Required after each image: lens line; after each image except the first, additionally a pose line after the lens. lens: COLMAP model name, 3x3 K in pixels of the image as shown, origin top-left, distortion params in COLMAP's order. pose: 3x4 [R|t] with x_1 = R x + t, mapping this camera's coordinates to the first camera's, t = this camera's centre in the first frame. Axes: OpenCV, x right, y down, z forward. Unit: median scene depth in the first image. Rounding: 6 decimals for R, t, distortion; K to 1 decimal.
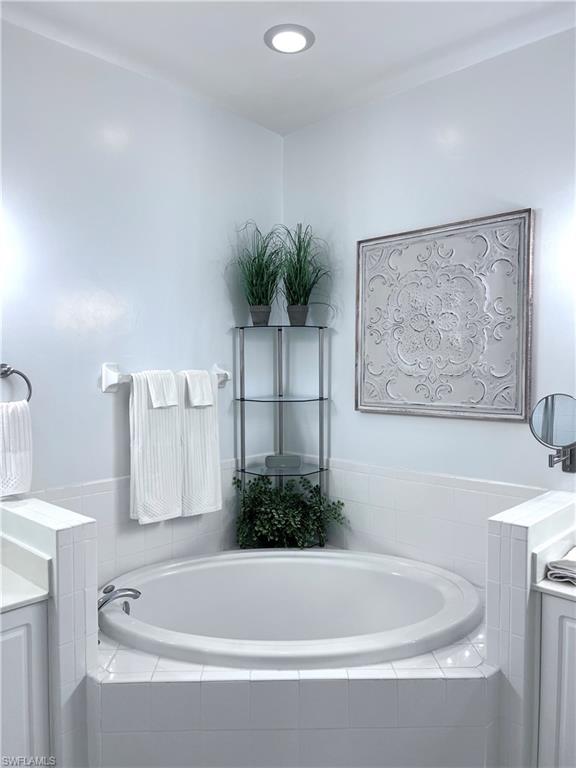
lens RADIAL K [[576.5, 0, 289.7], [0, 576.5, 384.4], [0, 0, 1]] dist [0.052350, -0.053860]
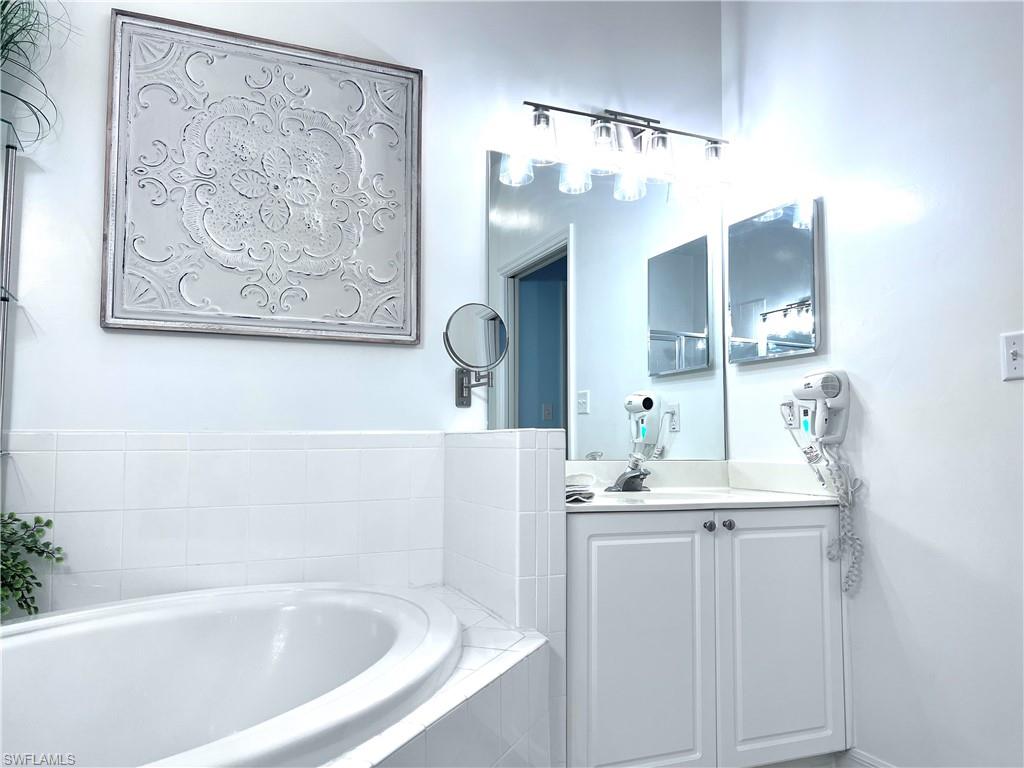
lens RADIAL K [[768.6, 0, 516.3], [0, 768.6, 389.2], [0, 0, 1]] dist [0.052350, -0.053860]
pose [[0.390146, 0.070013, 0.918087, -0.407634], [0.037356, 0.995080, -0.091759, 0.197437], [-0.919995, 0.070096, 0.385611, 0.455578]]
